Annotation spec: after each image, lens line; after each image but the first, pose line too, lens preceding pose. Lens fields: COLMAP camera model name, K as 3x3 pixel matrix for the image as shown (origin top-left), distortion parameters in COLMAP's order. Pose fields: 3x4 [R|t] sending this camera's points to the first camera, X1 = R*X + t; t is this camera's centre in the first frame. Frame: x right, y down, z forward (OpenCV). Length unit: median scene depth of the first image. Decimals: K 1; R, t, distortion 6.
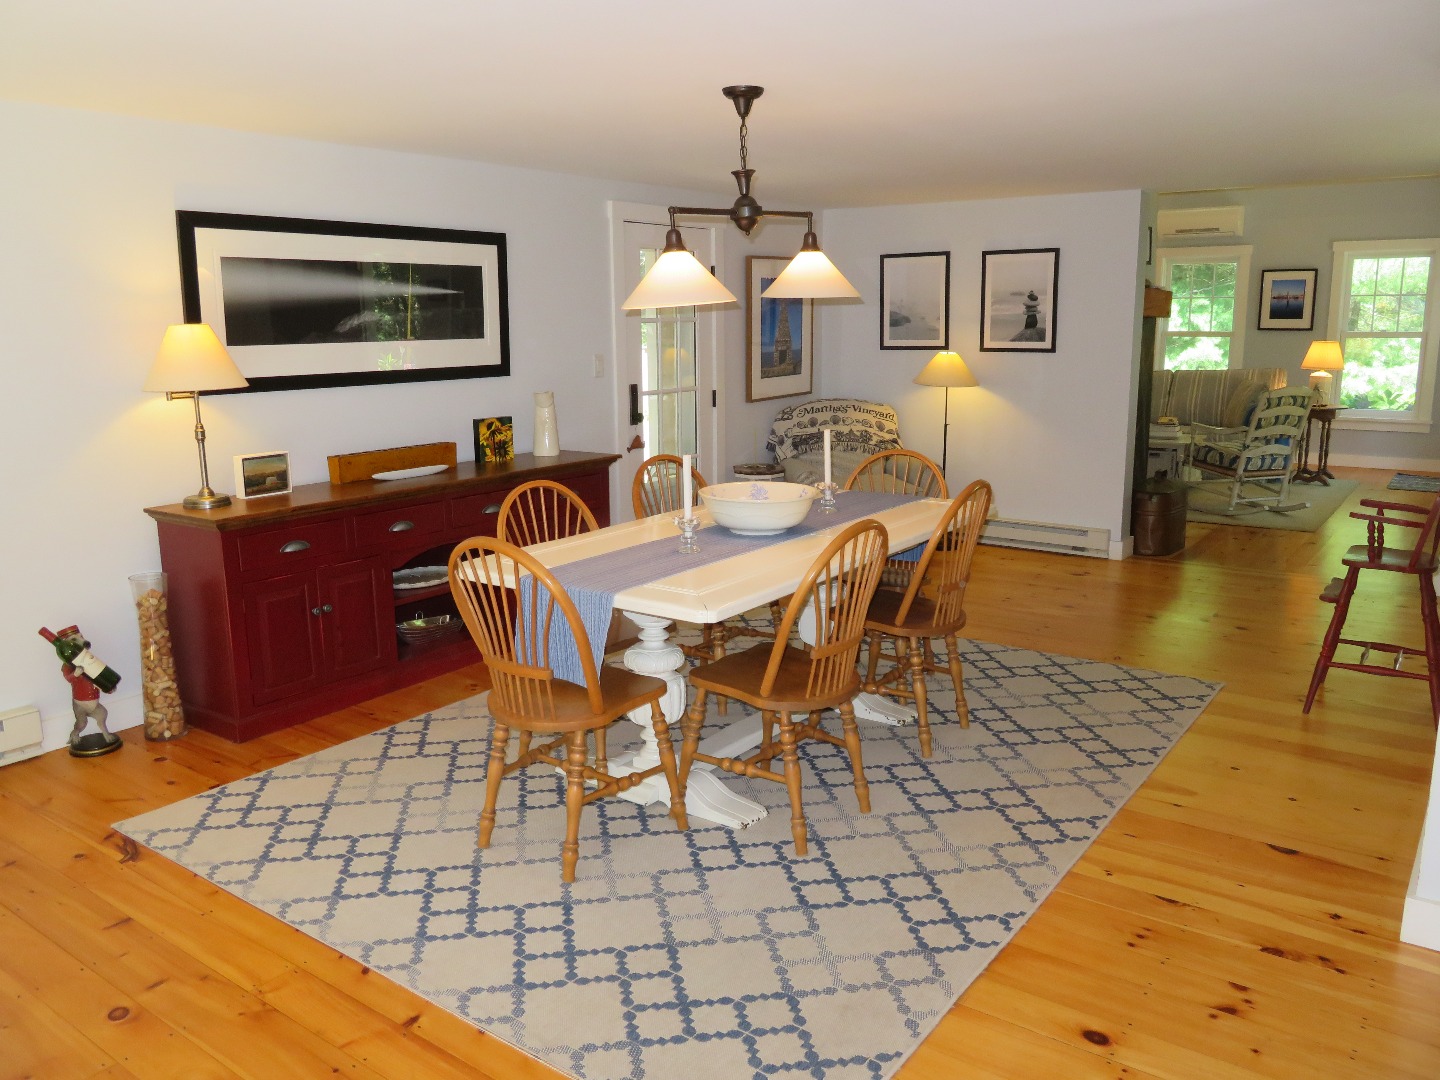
lens RADIAL K [[1110.7, 0, 720.0], [0, 1110.7, 540.0], [0, 0, 1]] dist [-0.040249, 0.002569]
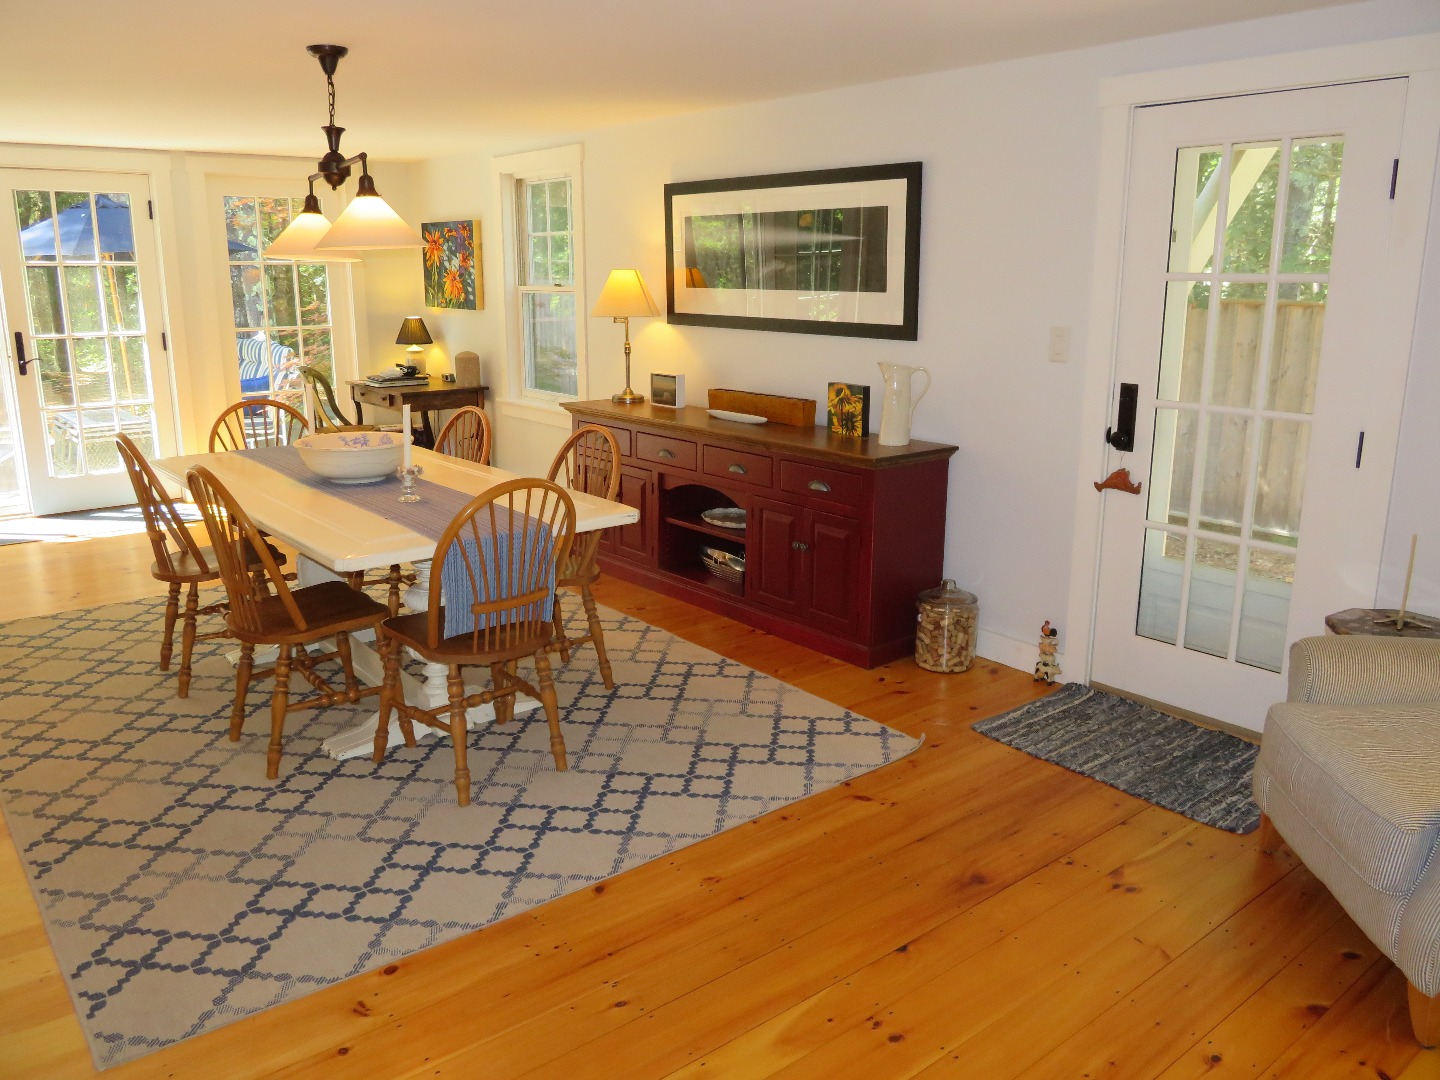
lens RADIAL K [[1110.7, 0, 720.0], [0, 1110.7, 540.0], [0, 0, 1]] dist [-0.040249, 0.002569]
pose [[-0.260489, 0.235096, -0.936416, 0.706102], [-0.191220, 0.938124, 0.288718, -0.241968], [0.946351, 0.254269, -0.199416, 1.180762]]
